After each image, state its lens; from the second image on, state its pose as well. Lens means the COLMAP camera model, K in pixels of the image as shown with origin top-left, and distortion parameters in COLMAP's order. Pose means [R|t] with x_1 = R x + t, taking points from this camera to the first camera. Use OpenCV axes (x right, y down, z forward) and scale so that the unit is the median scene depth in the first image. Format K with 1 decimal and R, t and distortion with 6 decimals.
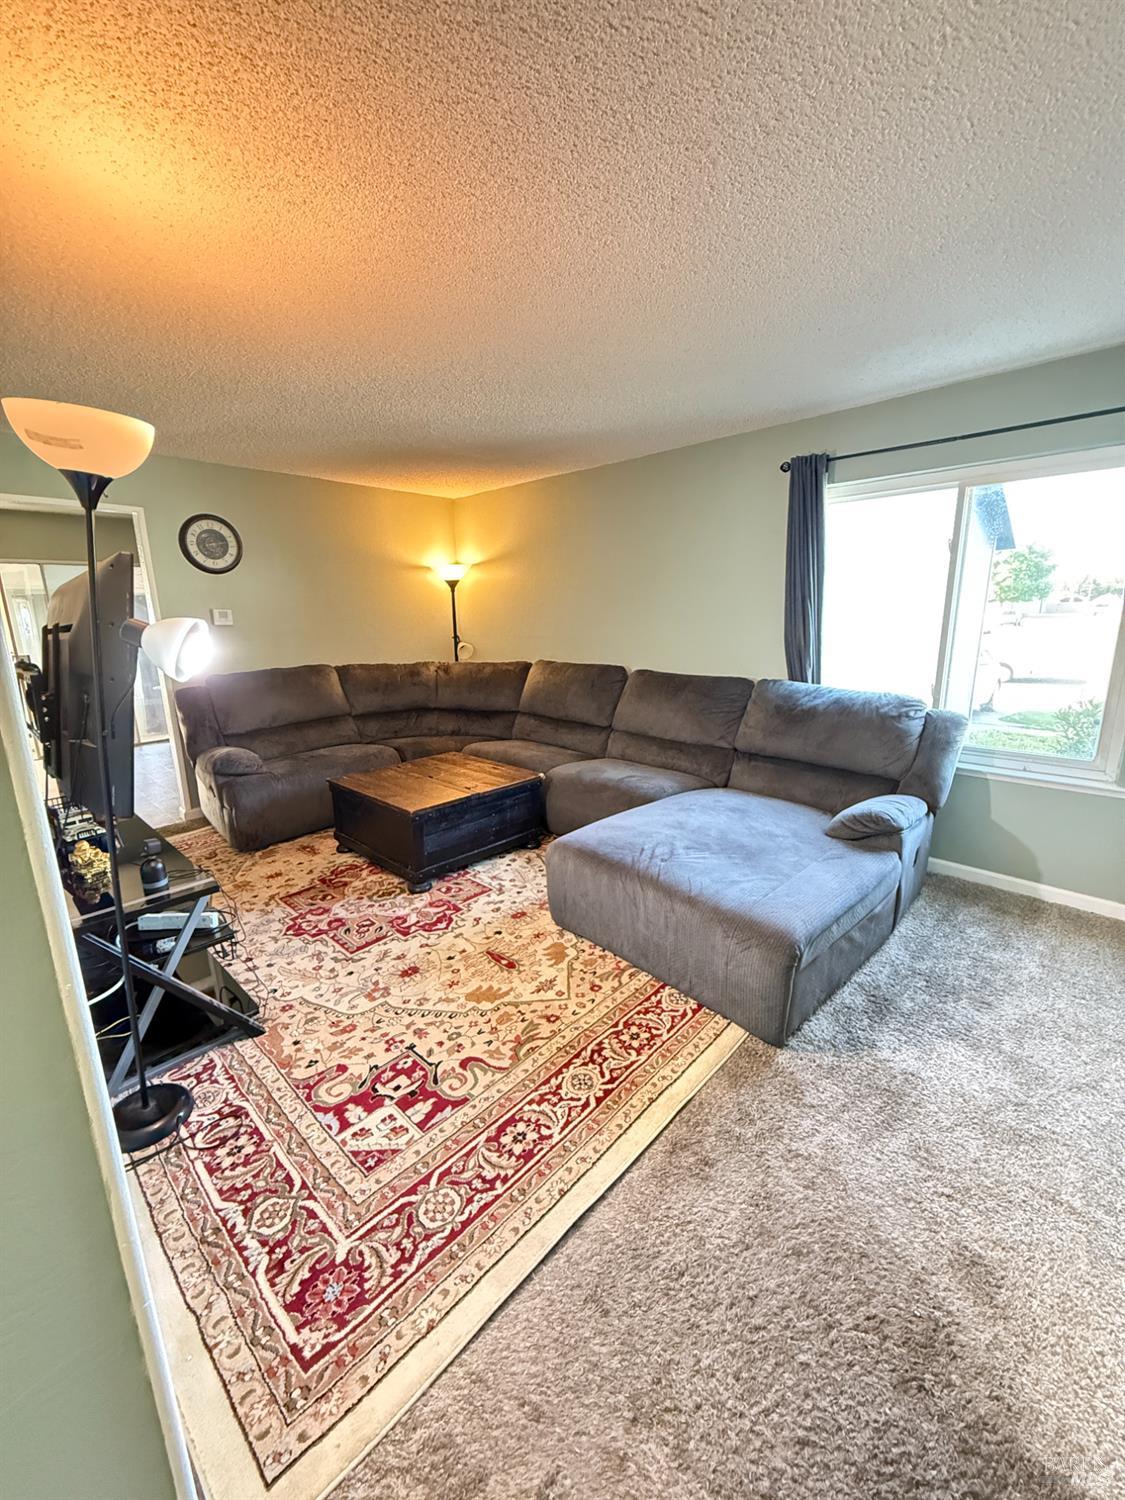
lens RADIAL K [[595.1, 0, 568.7], [0, 595.1, 753.0], [0, 0, 1]] dist [-0.001547, -0.000019]
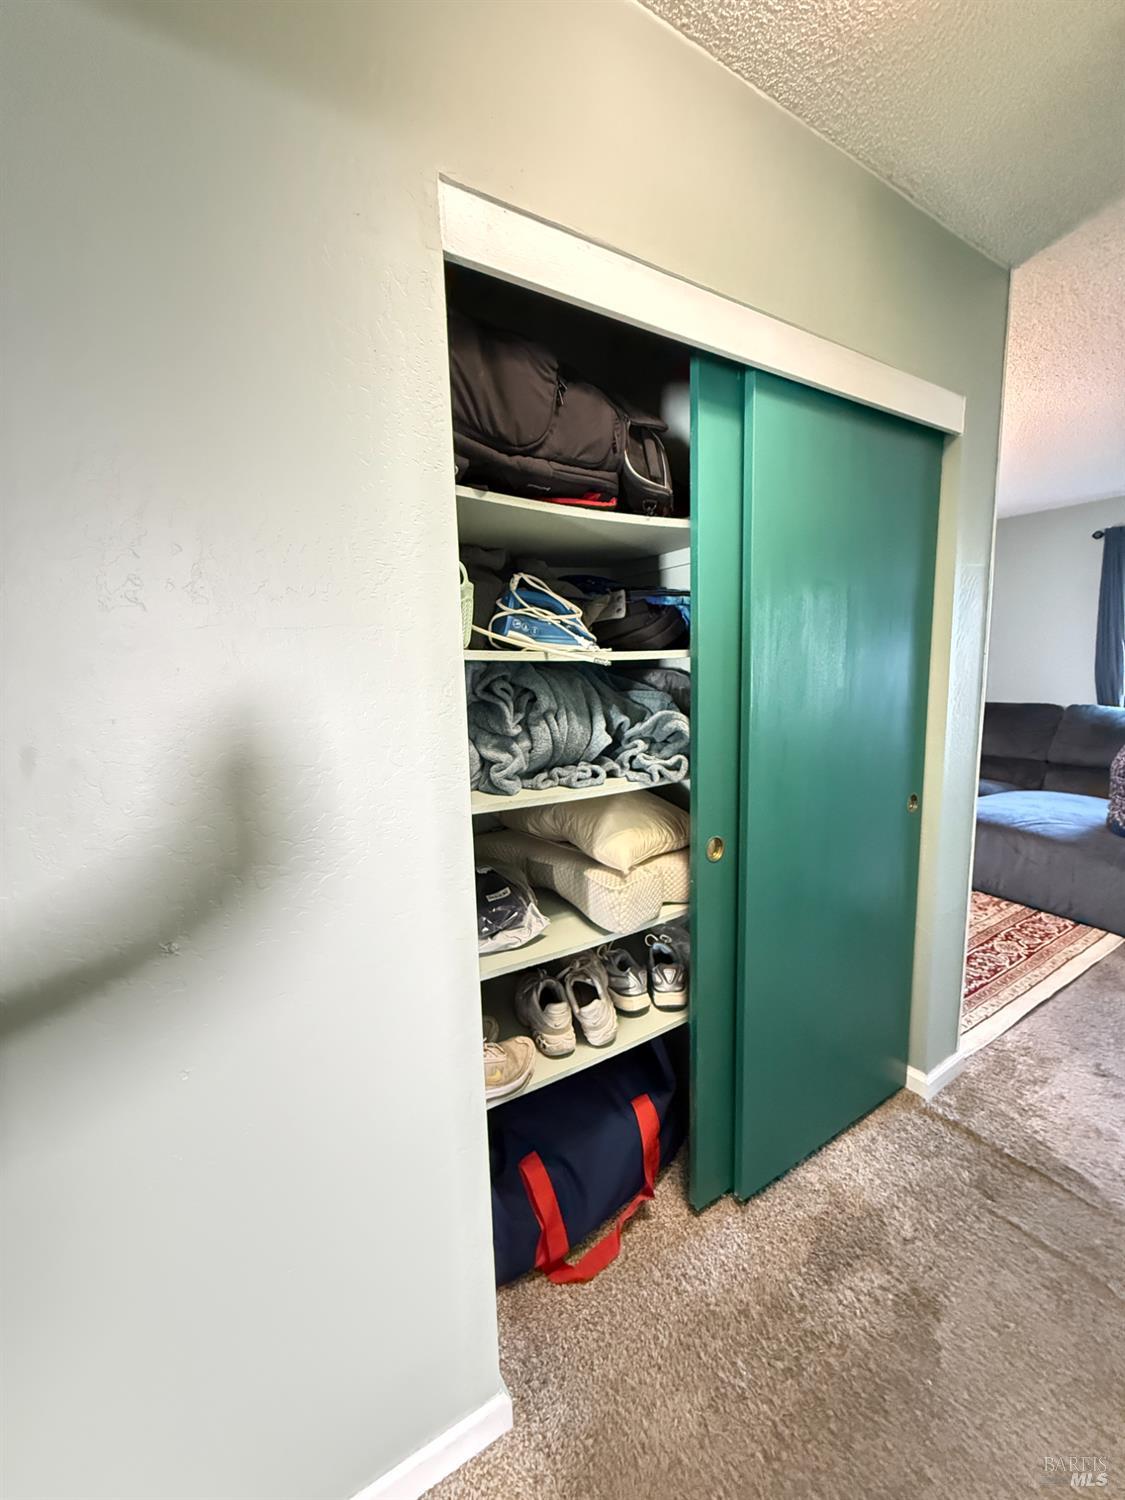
lens RADIAL K [[595.1, 0, 558.7], [0, 595.1, 746.9], [0, 0, 1]] dist [-0.001547, -0.000019]
pose [[0.963726, 0.022607, -0.265934, -0.562643], [-0.044429, 0.996092, -0.076332, 0.159256], [0.263169, 0.085378, 0.960964, -0.673575]]
